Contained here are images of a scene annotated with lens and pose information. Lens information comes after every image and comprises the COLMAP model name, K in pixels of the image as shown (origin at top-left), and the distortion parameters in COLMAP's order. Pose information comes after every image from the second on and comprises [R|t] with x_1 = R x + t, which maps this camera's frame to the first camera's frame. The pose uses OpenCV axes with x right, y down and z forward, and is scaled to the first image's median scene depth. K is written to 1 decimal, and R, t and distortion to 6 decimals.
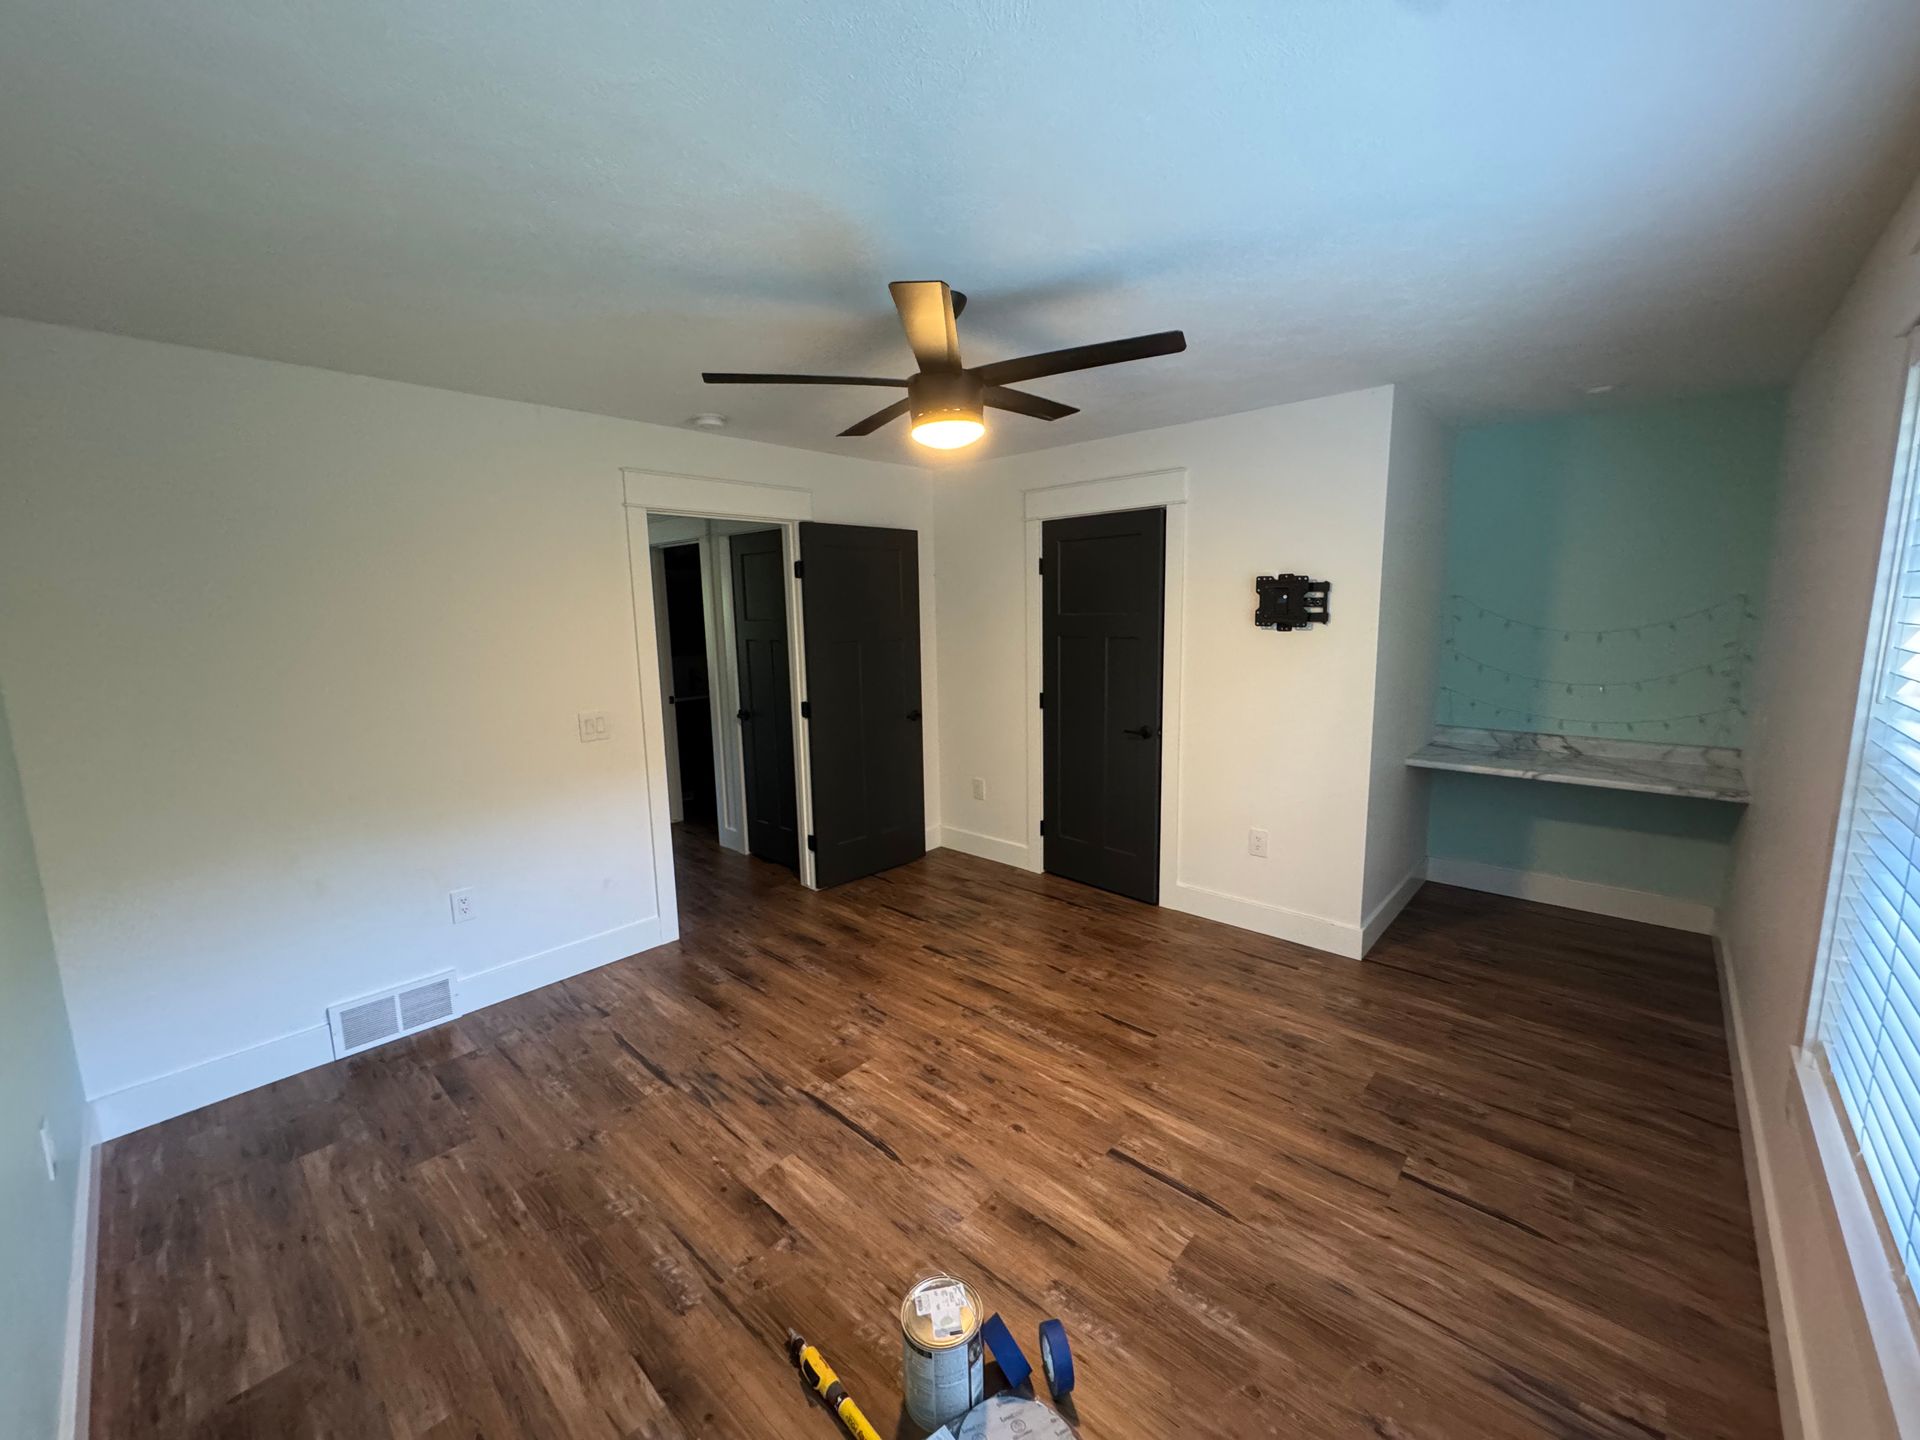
lens RADIAL K [[760.4, 0, 960.0], [0, 760.4, 720.0], [0, 0, 1]] dist [-0.003487, -0.000147]
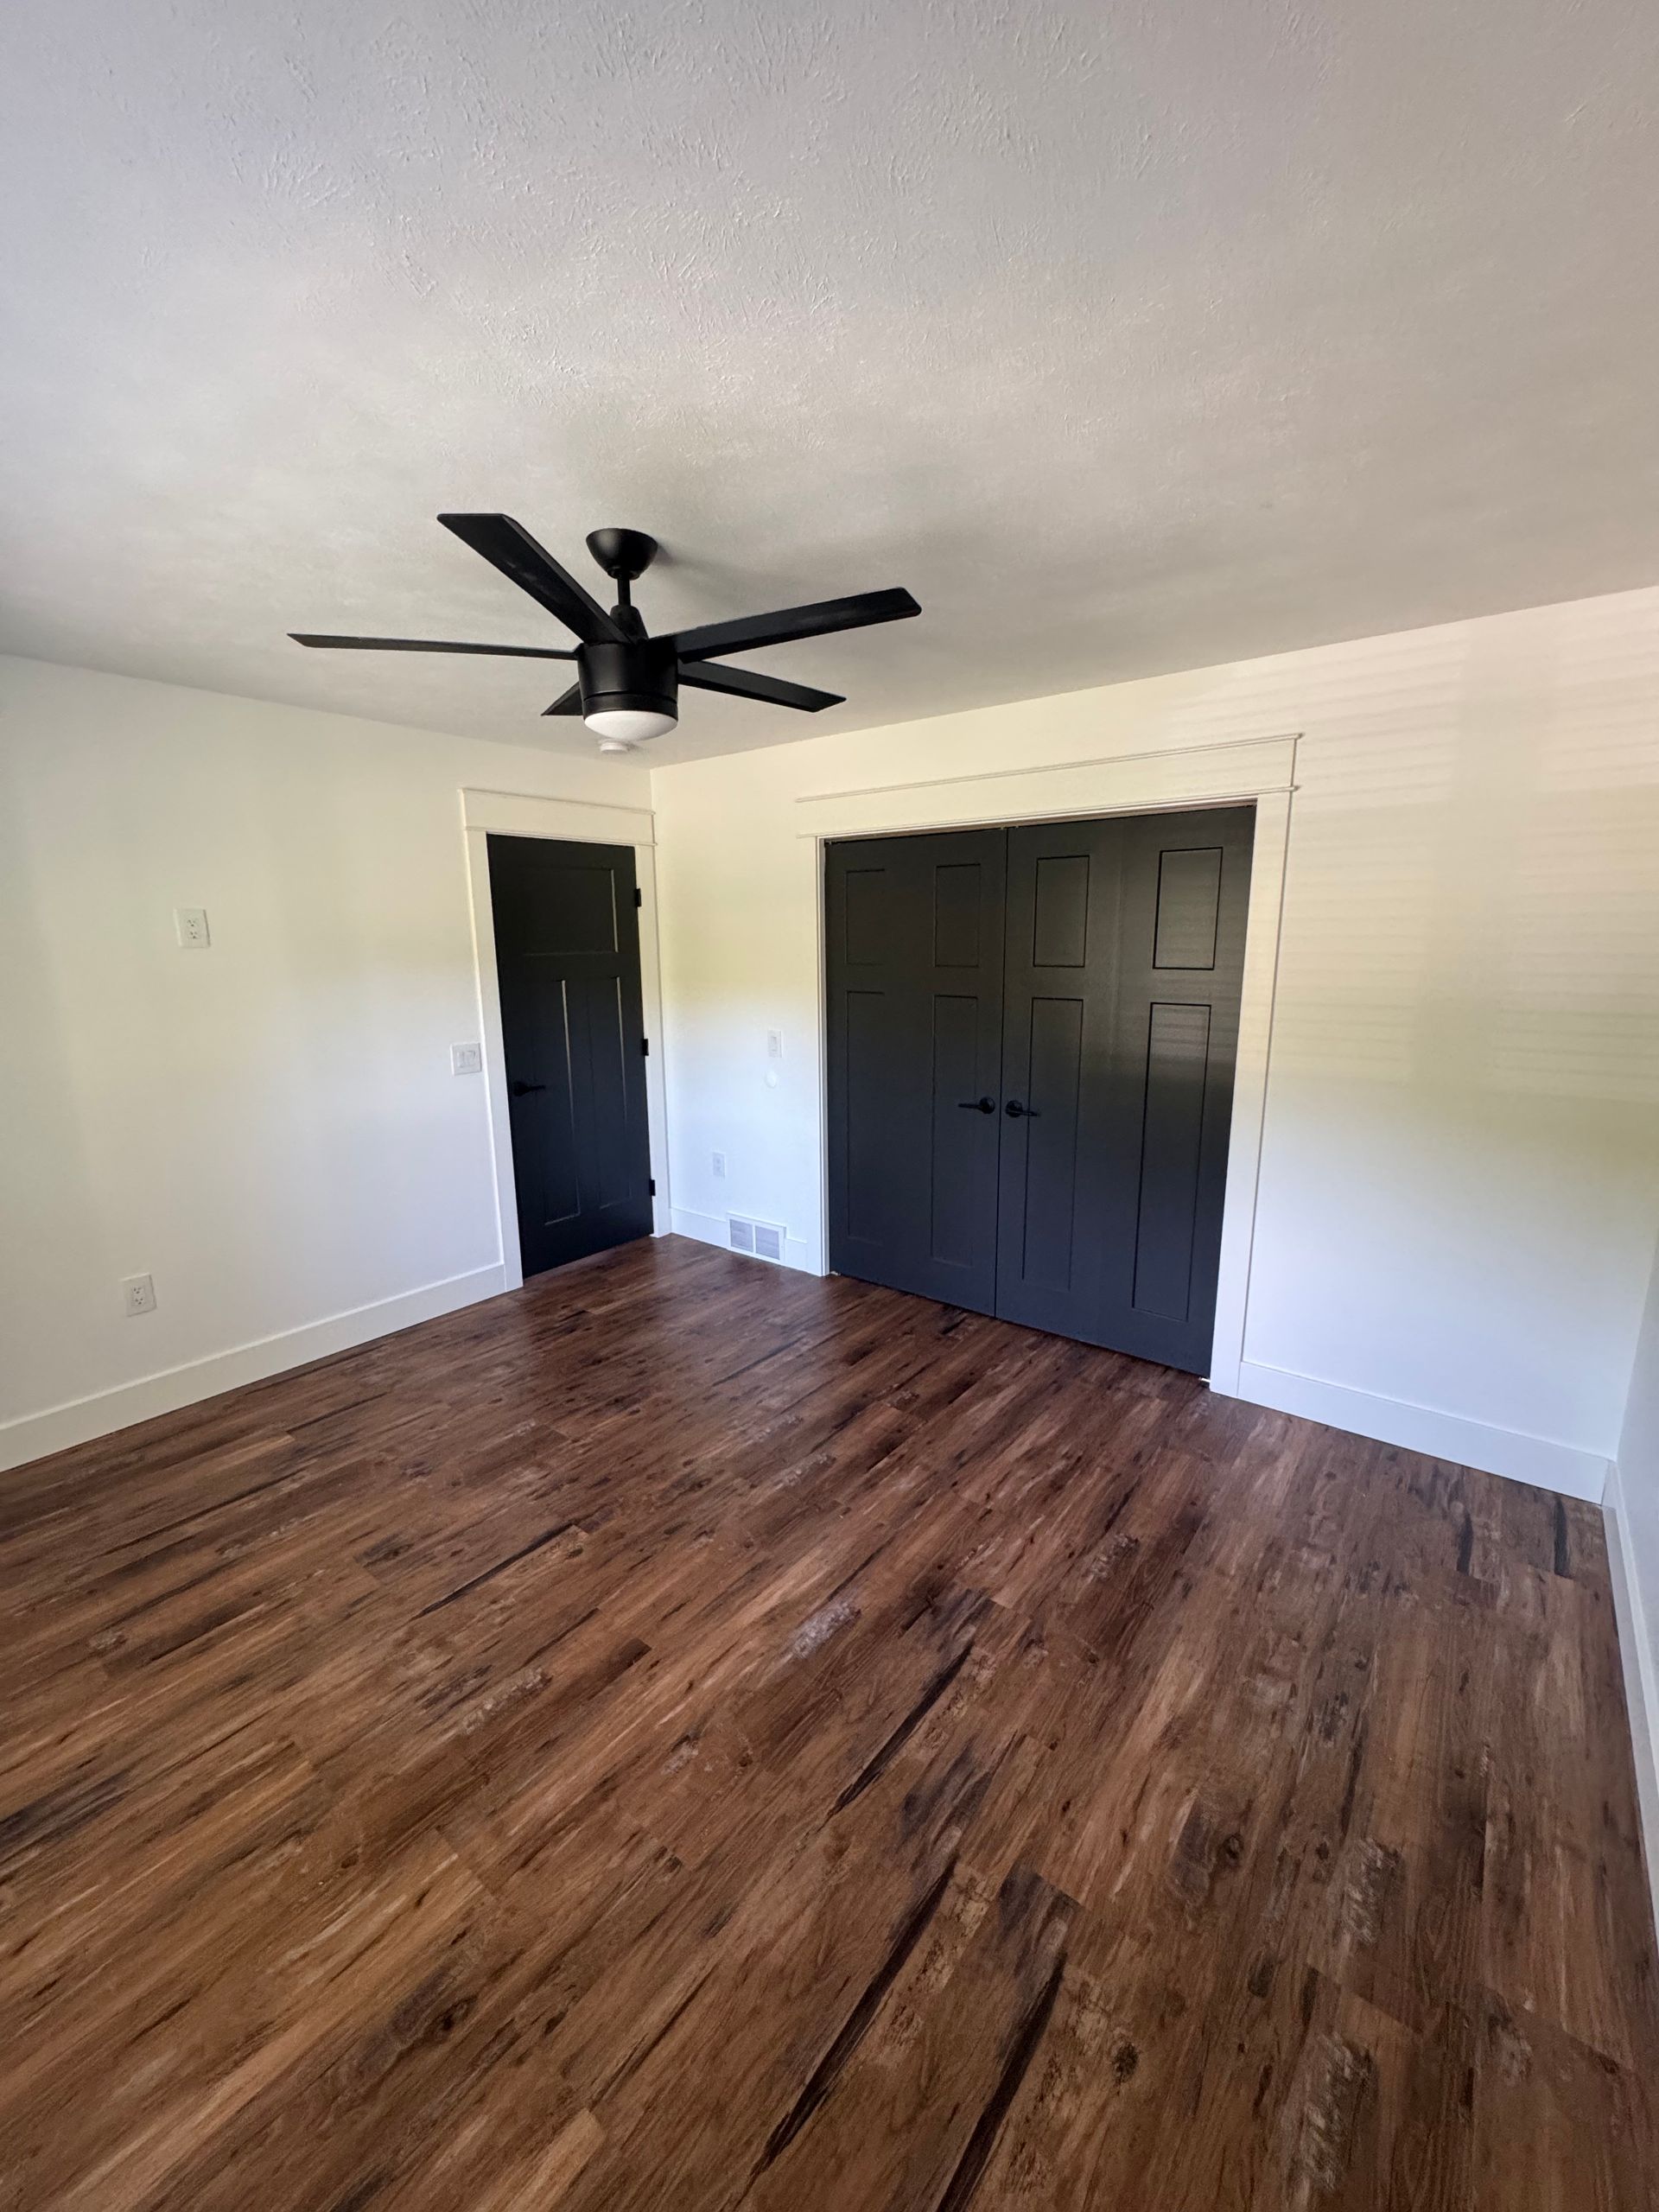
lens RADIAL K [[876.1, 0, 834.0], [0, 876.1, 1105.3], [0, 0, 1]] dist [-0.003487, -0.000147]
pose [[0.081625, 0.211563, -0.973950, 1.280549], [-0.134931, 0.970560, 0.199518, -0.236439], [0.987487, 0.115130, 0.107769, 1.273654]]
